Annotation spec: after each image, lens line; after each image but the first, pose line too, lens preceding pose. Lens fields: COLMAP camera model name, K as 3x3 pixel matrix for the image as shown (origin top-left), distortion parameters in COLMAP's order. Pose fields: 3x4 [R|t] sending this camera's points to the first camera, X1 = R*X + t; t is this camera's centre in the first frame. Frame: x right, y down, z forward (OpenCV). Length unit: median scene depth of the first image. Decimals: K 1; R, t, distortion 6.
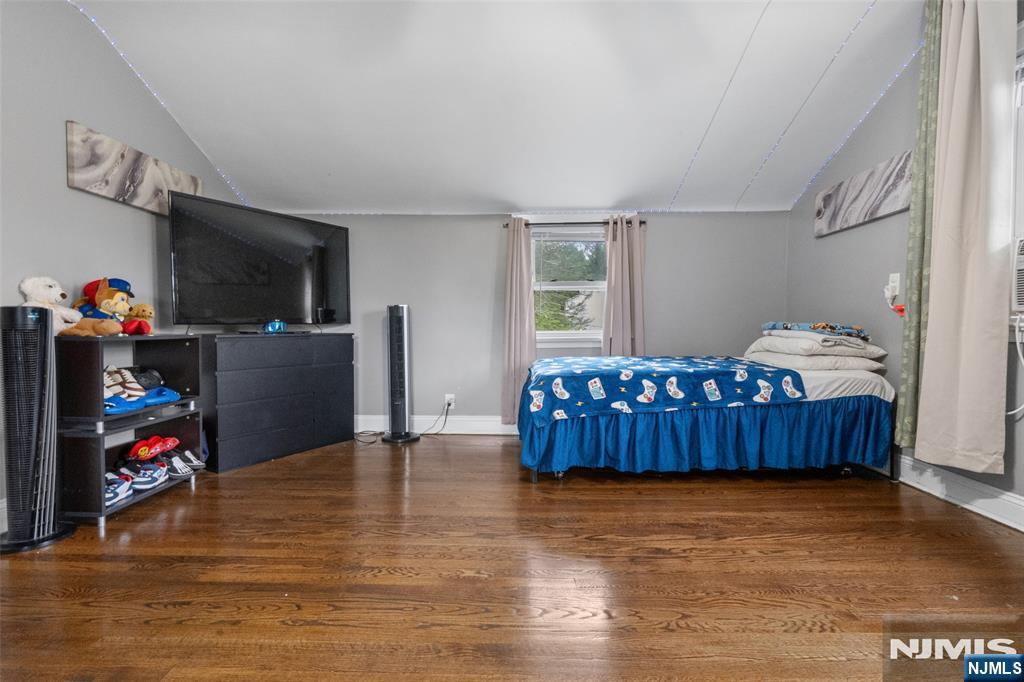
lens RADIAL K [[478.7, 0, 507.5], [0, 478.7, 351.2], [0, 0, 1]] dist [-0.003161, -0.000220]
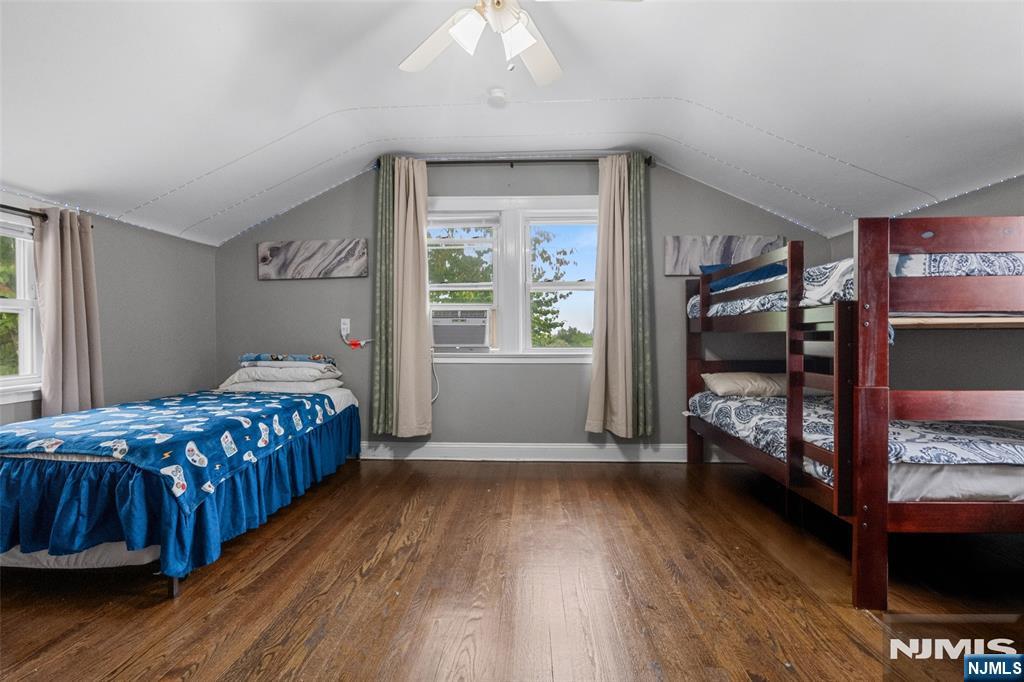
lens RADIAL K [[478.7, 0, 507.5], [0, 478.7, 351.2], [0, 0, 1]] dist [-0.003161, -0.000220]
pose [[0.035116, -0.034579, 0.998785, -0.637607], [0.060833, 0.997622, 0.032400, -0.083170], [-0.997530, 0.059622, 0.037136, 0.470816]]
